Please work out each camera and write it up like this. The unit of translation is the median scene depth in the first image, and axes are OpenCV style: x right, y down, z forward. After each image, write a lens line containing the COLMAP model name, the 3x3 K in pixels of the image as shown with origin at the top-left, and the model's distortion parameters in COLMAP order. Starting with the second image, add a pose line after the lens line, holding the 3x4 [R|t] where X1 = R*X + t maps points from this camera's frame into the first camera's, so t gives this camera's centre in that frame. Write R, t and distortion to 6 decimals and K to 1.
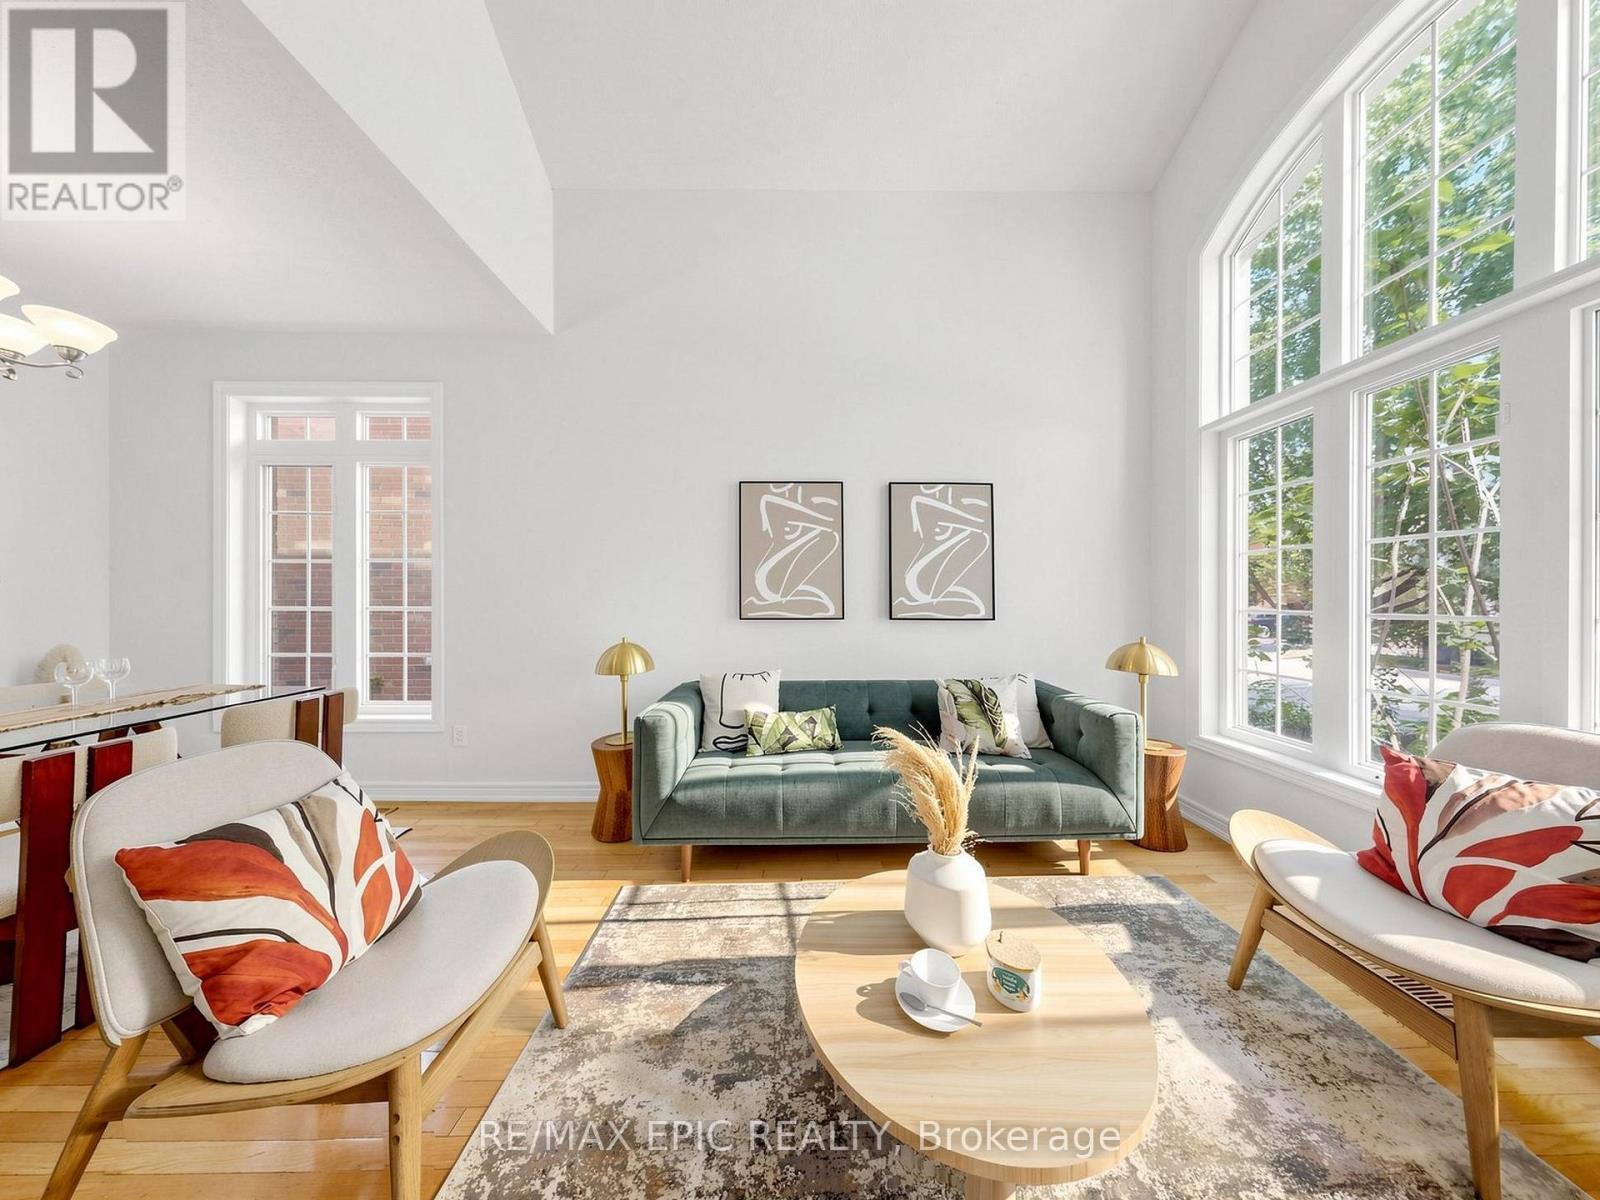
lens RADIAL K [[479.6, 0, 801.1], [0, 479.6, 593.6], [0, 0, 1]] dist [0.048708, -0.000046]
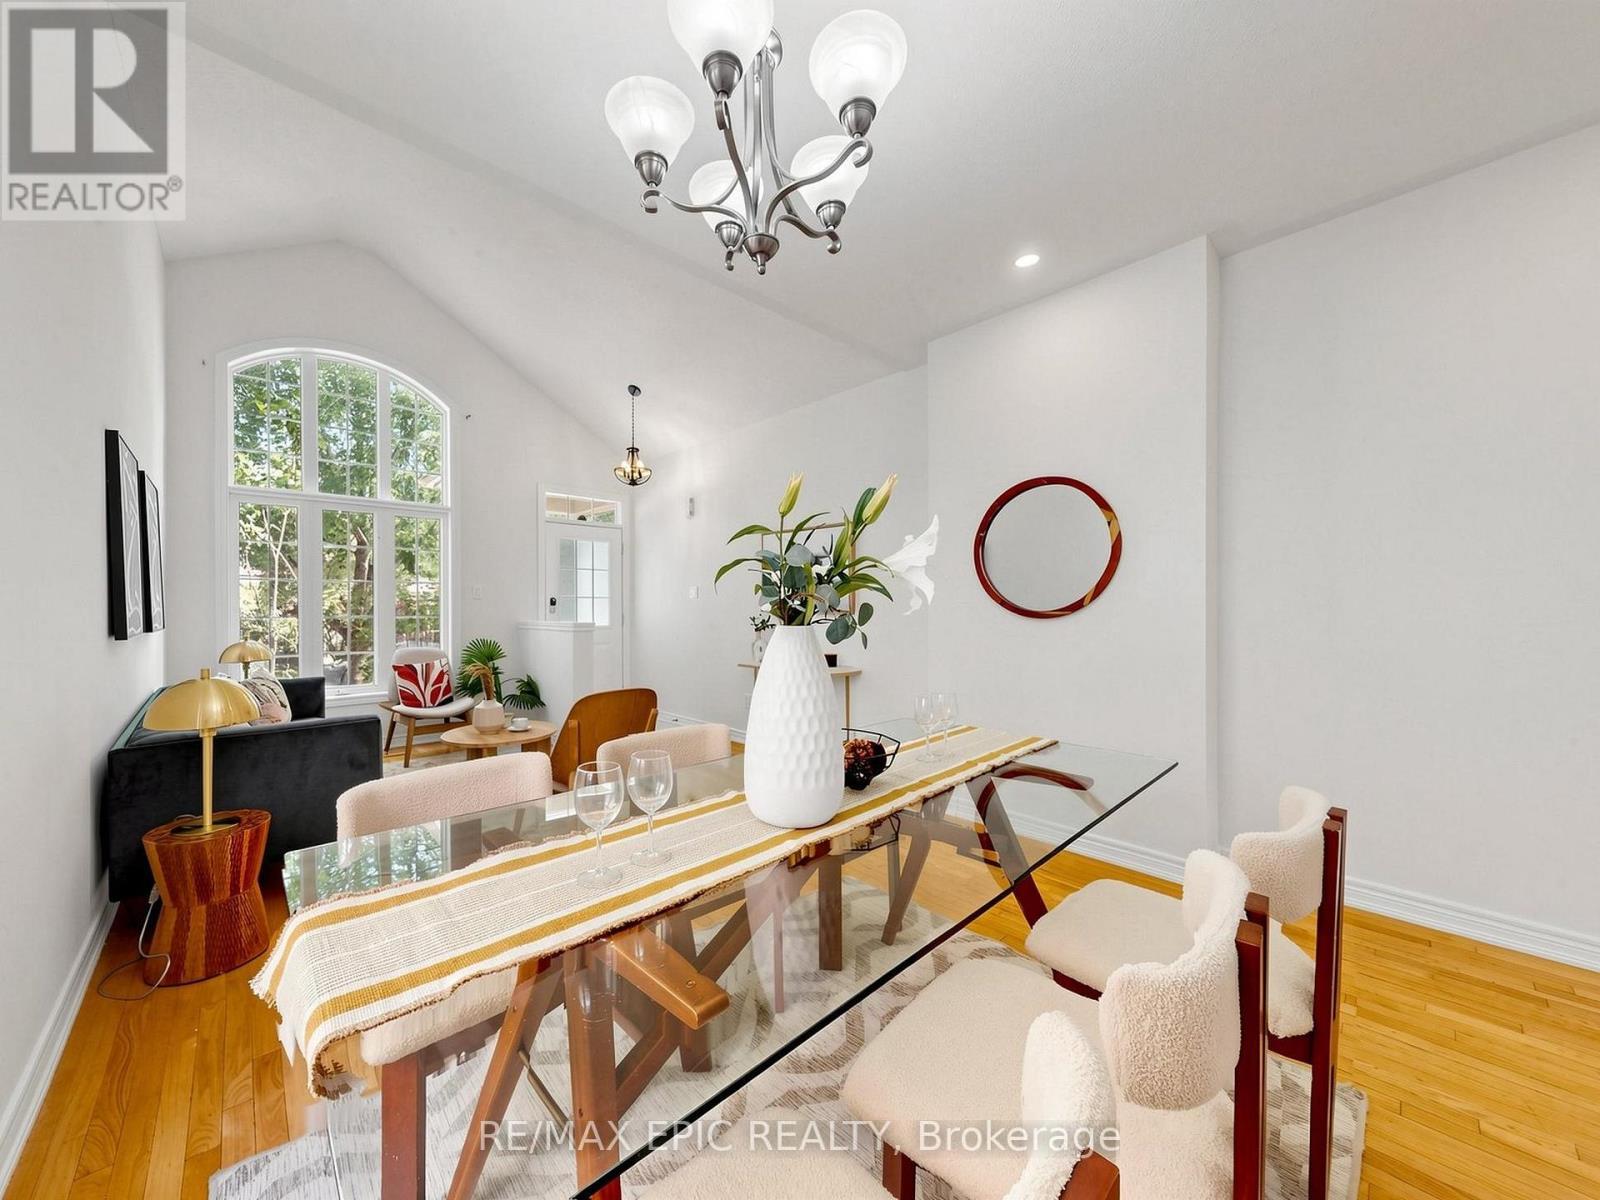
lens RADIAL K [[574.7, 0, 793.2], [0, 574.7, 608.7], [0, 0, 1]] dist [-0.005131, -0.000162]
pose [[-0.675296, 0.003503, 0.737538, -2.859893], [0.000706, 0.999991, -0.004104, 0.033117], [-0.737546, -0.002251, -0.675293, 1.754248]]
